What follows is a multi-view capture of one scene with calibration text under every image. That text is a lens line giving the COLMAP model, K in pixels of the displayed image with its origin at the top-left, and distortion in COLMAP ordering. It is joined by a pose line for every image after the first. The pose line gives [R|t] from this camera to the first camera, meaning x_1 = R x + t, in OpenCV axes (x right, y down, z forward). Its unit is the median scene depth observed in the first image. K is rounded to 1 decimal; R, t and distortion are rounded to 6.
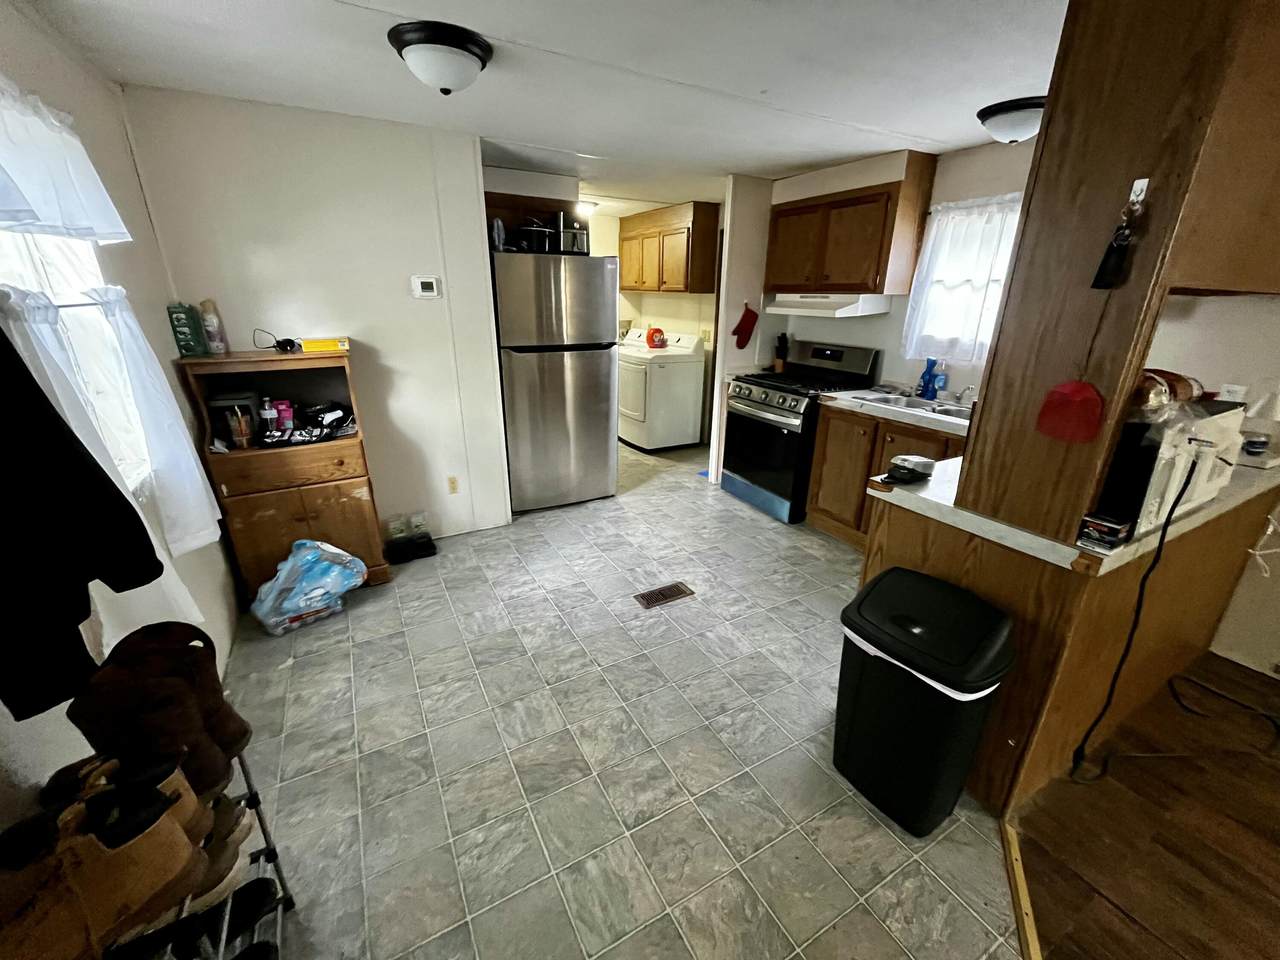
lens RADIAL K [[517.6, 0, 640.5], [0, 517.6, 483.8], [0, 0, 1]] dist [-0.001746, -0.000290]
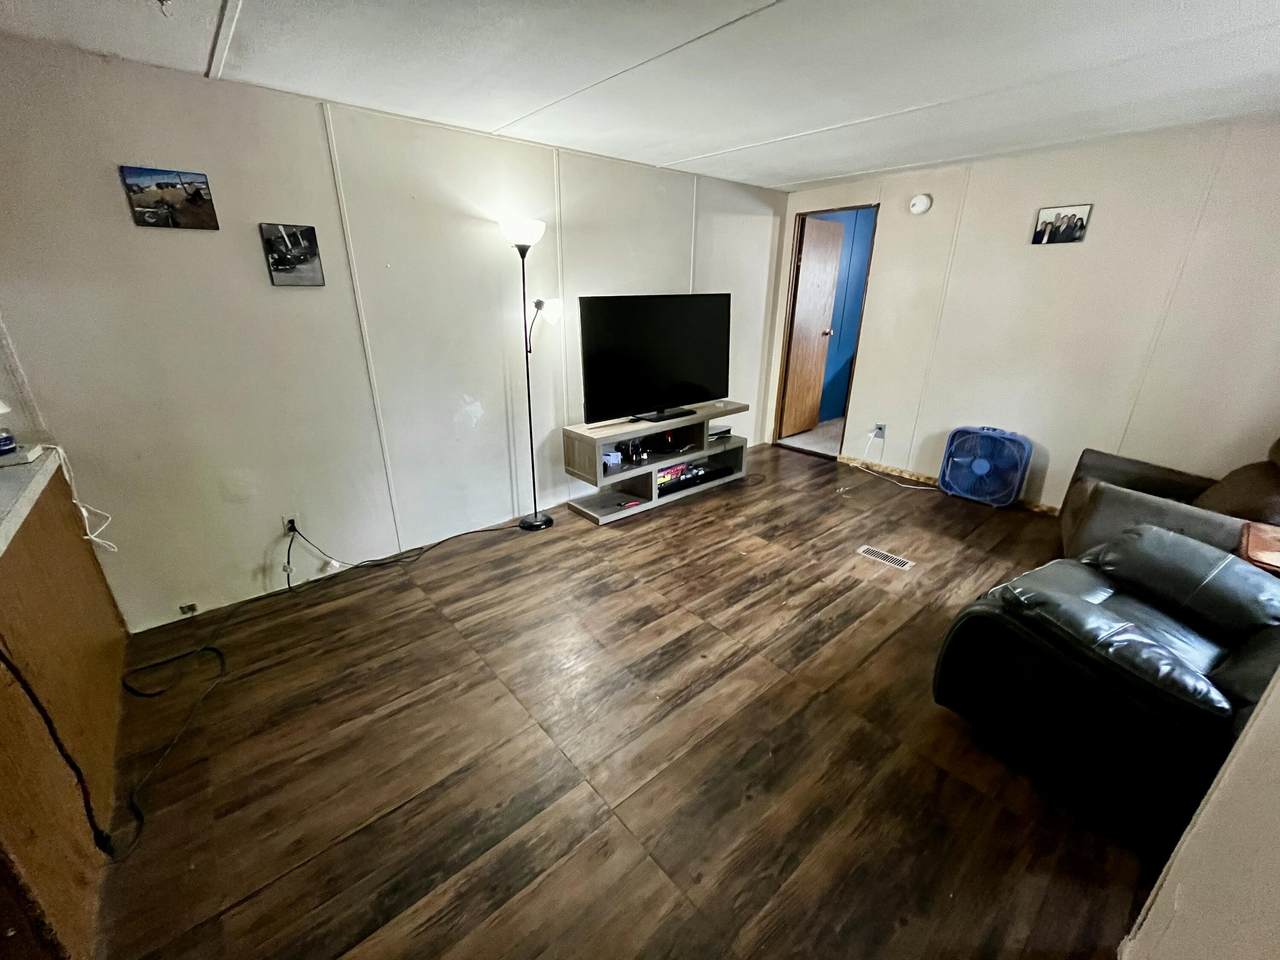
lens RADIAL K [[517.6, 0, 638.0], [0, 517.6, 480.8], [0, 0, 1]] dist [-0.001746, -0.000290]
pose [[-0.197433, -0.346126, 0.917179, 0.117169], [0.325077, 0.859541, 0.394352, -0.013027], [-0.924849, 0.376012, -0.057184, 0.039080]]
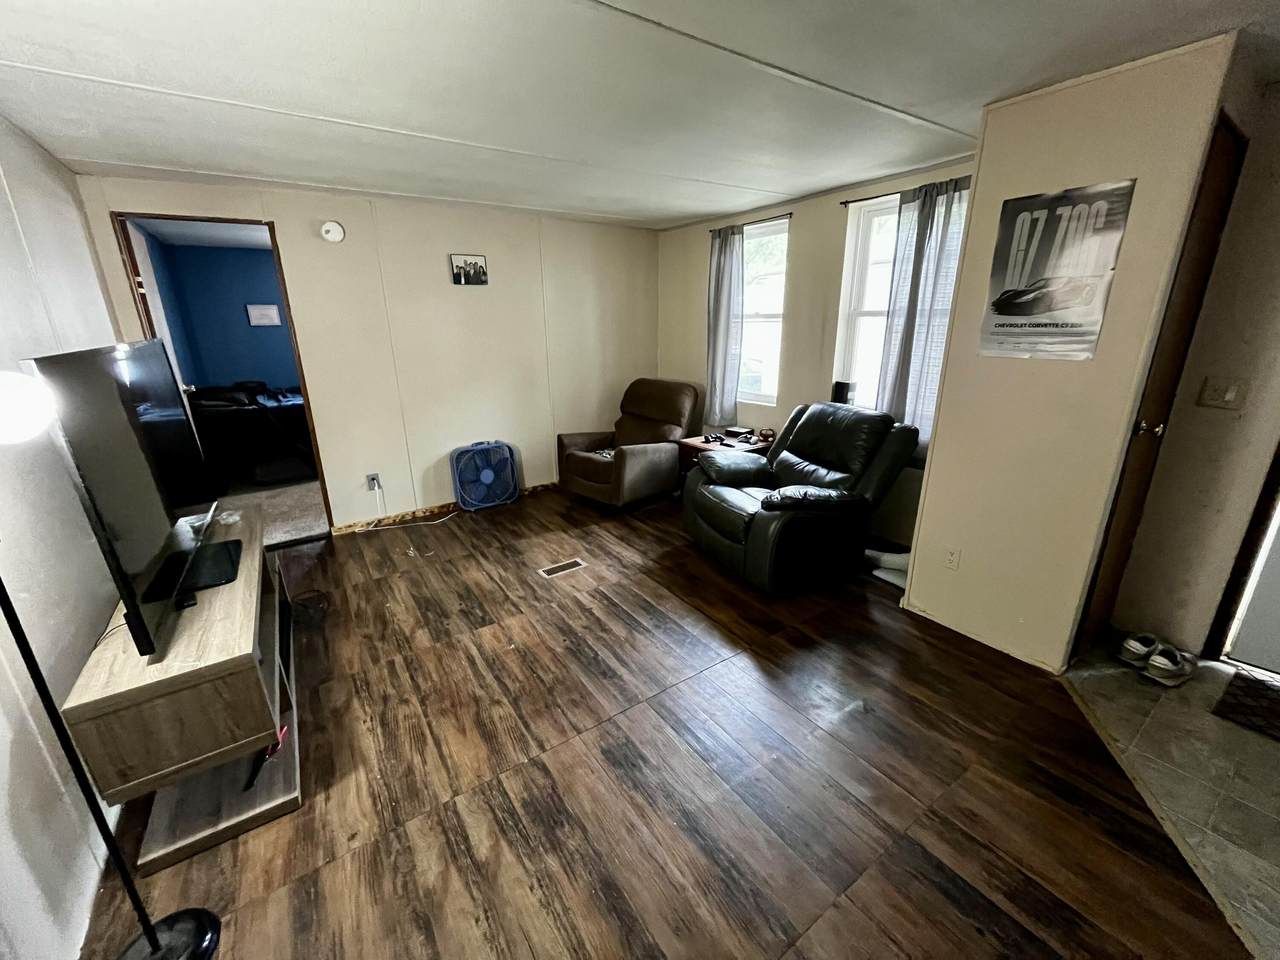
lens RADIAL K [[517.6, 0, 639.5], [0, 517.6, 479.3], [0, 0, 1]] dist [-0.001746, -0.000290]
pose [[-0.995514, 0.039623, -0.085920, 1.374340], [-0.020063, 0.799039, 0.600944, -0.223139], [0.092465, 0.599972, -0.794660, 0.602360]]
